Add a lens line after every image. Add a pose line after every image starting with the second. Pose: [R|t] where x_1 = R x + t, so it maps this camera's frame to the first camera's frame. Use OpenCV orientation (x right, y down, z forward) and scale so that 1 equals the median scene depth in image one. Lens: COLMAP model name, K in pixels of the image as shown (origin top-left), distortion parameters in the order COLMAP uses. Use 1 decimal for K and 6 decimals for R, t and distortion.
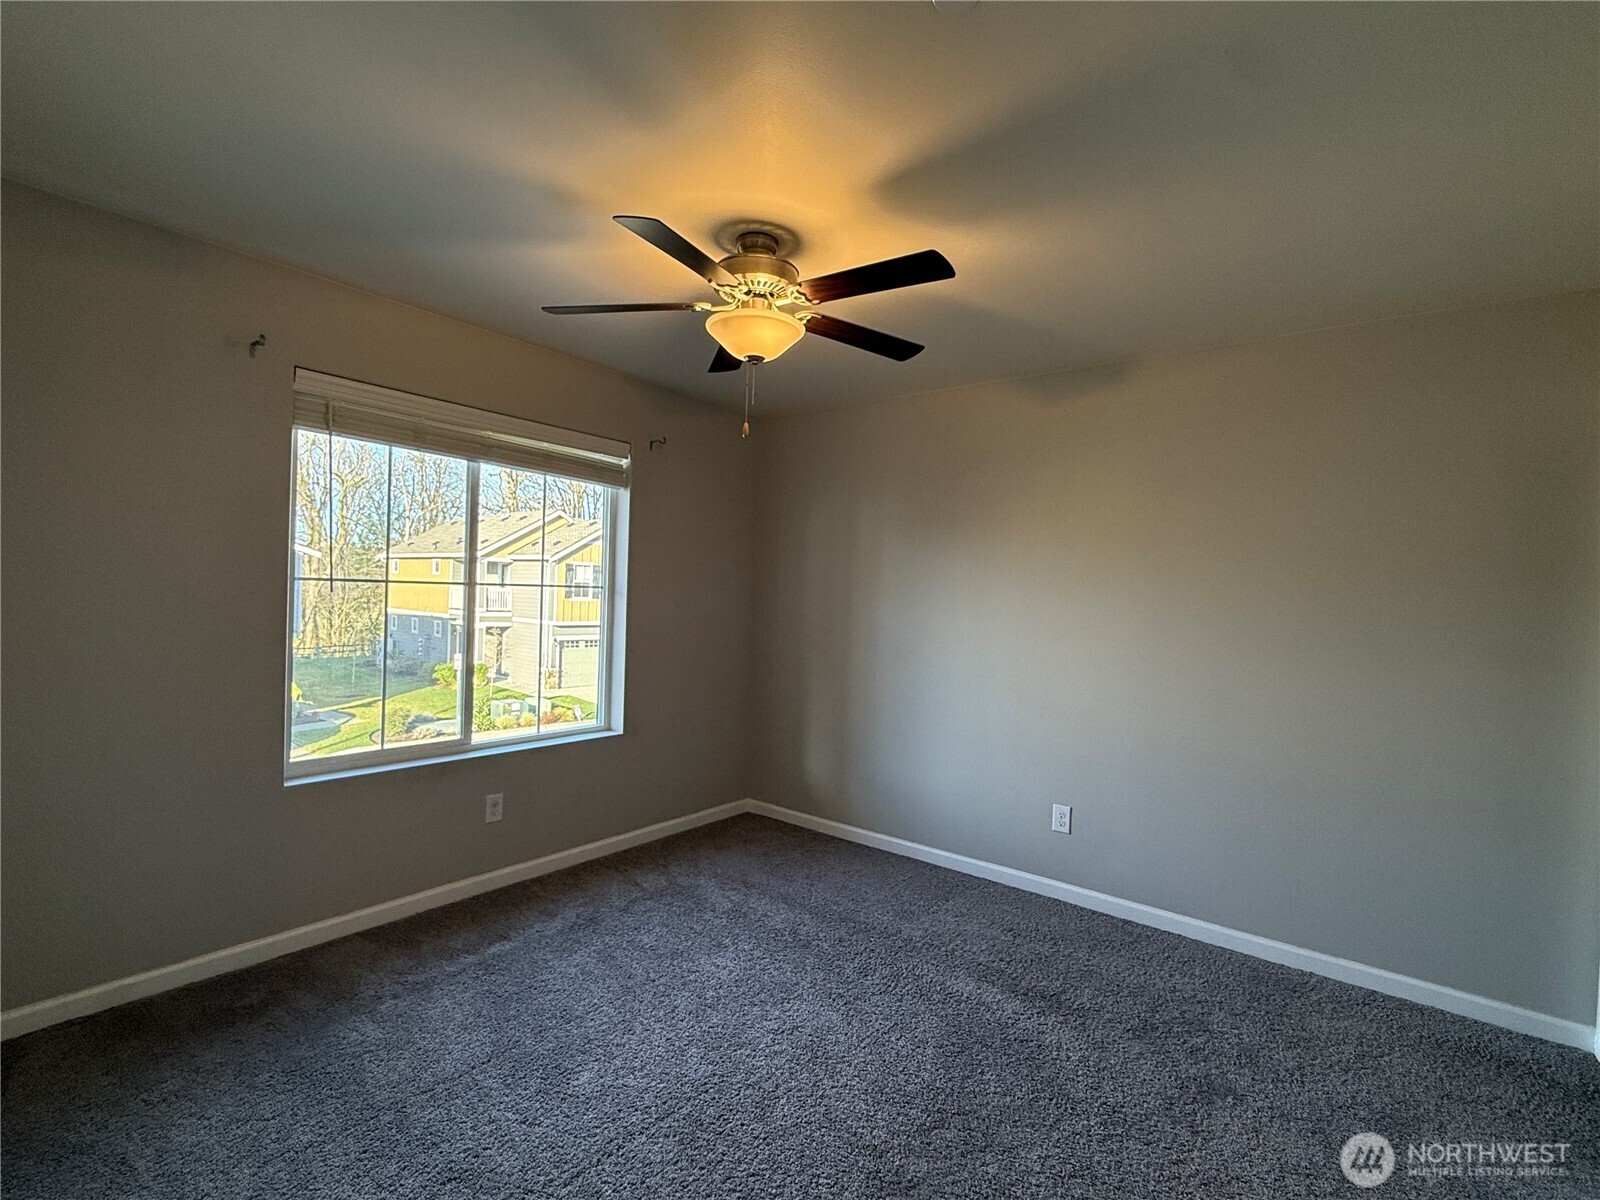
lens RADIAL K [[747.3, 0, 801.5], [0, 747.3, 603.2], [0, 0, 1]] dist [0.000042, 0.000277]
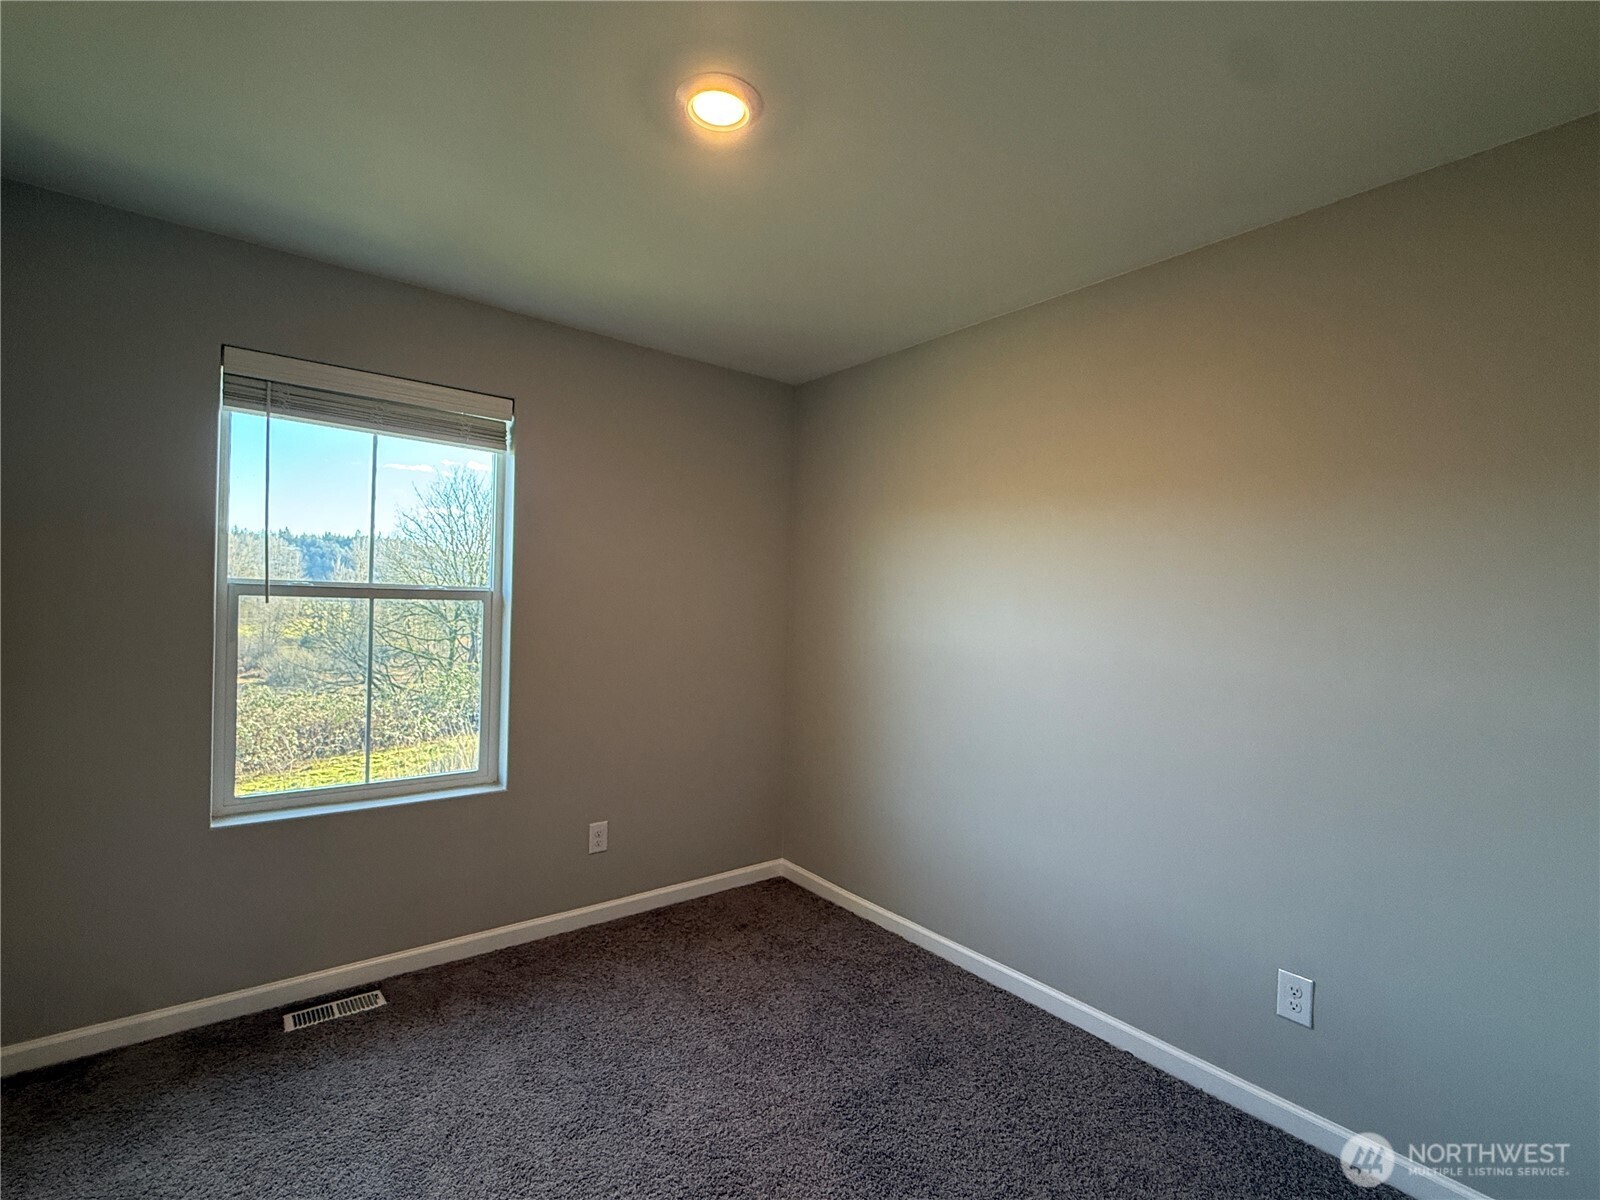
lens RADIAL K [[744.3, 0, 878.6], [0, 744.3, 629.3], [0, 0, 1]] dist [-0.014425, 0.000266]
pose [[0.987371, -0.000414, -0.158422, 0.283547], [0.001382, 0.999981, 0.005997, 0.021230], [0.158416, -0.006140, 0.987353, 0.429201]]
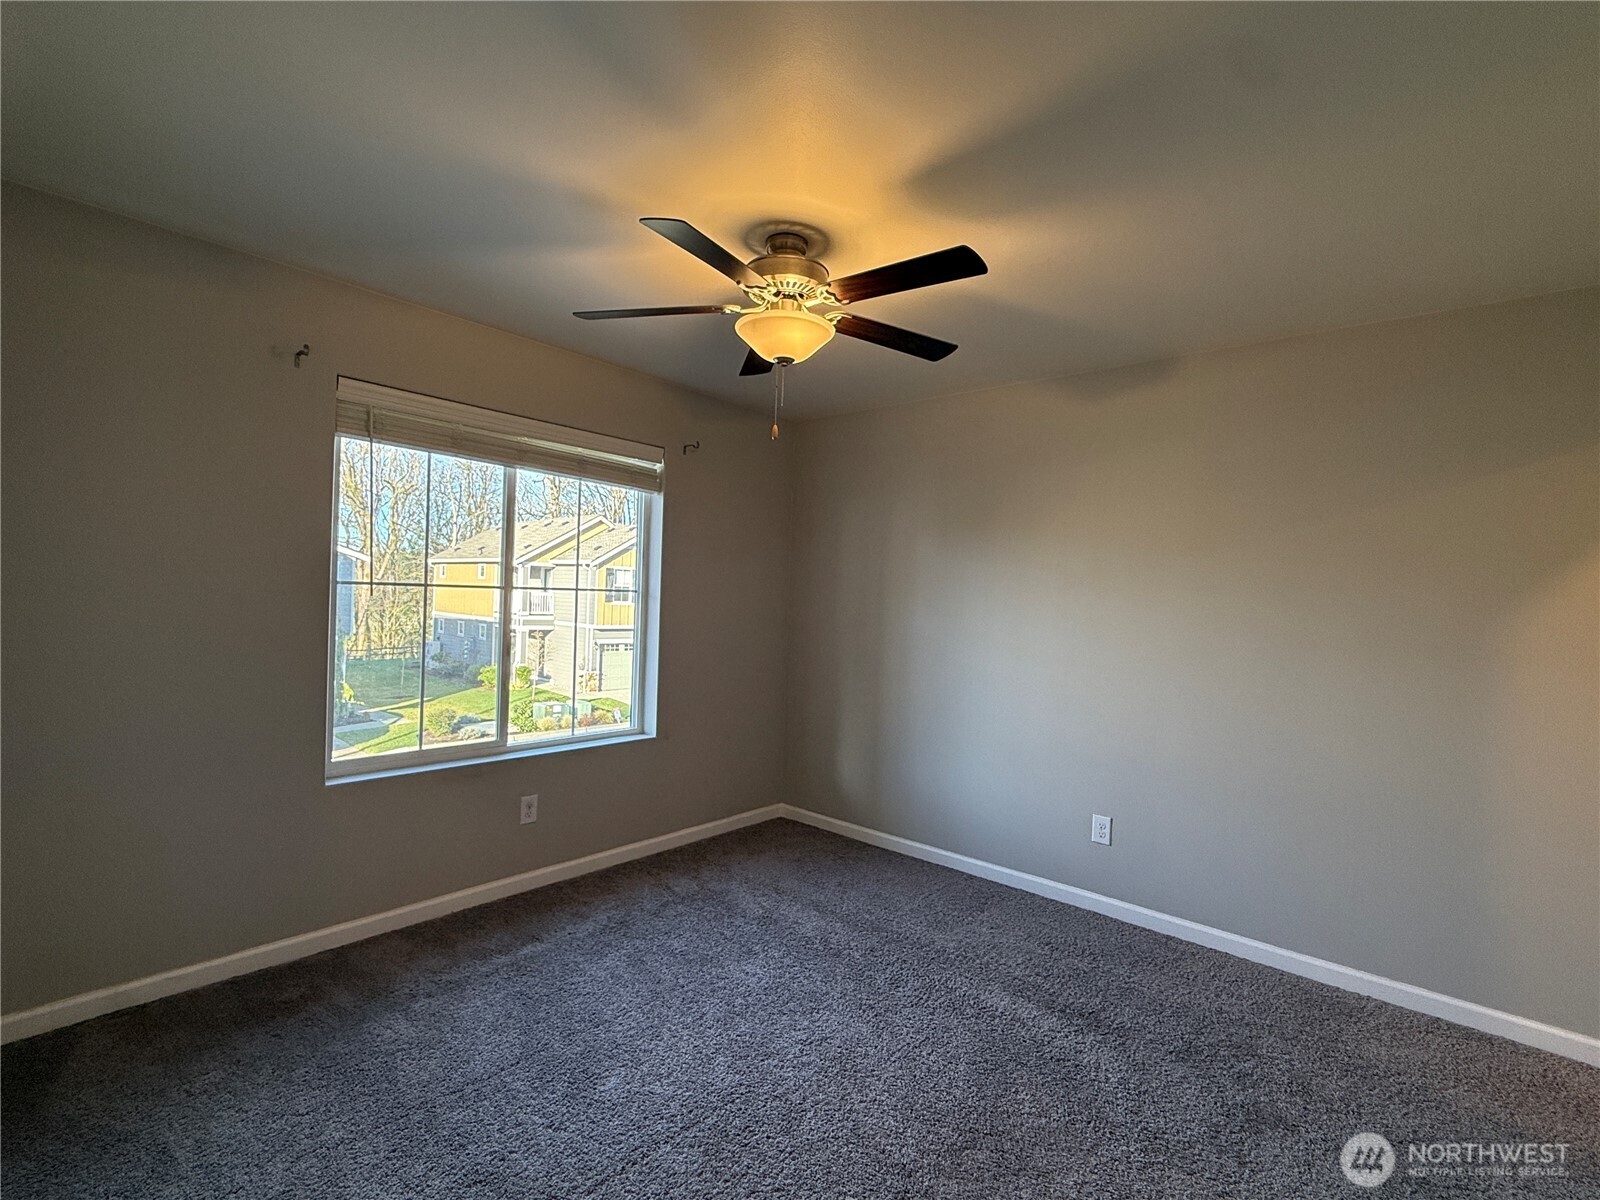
lens RADIAL K [[747.3, 0, 800.0], [0, 747.3, 603.6], [0, 0, 1]] dist [0.000042, 0.000277]
pose [[0.998637, 0.001186, -0.052173, 0.009774], [-0.001440, 0.999987, -0.004829, 0.000092], [0.052166, 0.004897, 0.998626, 0.012183]]
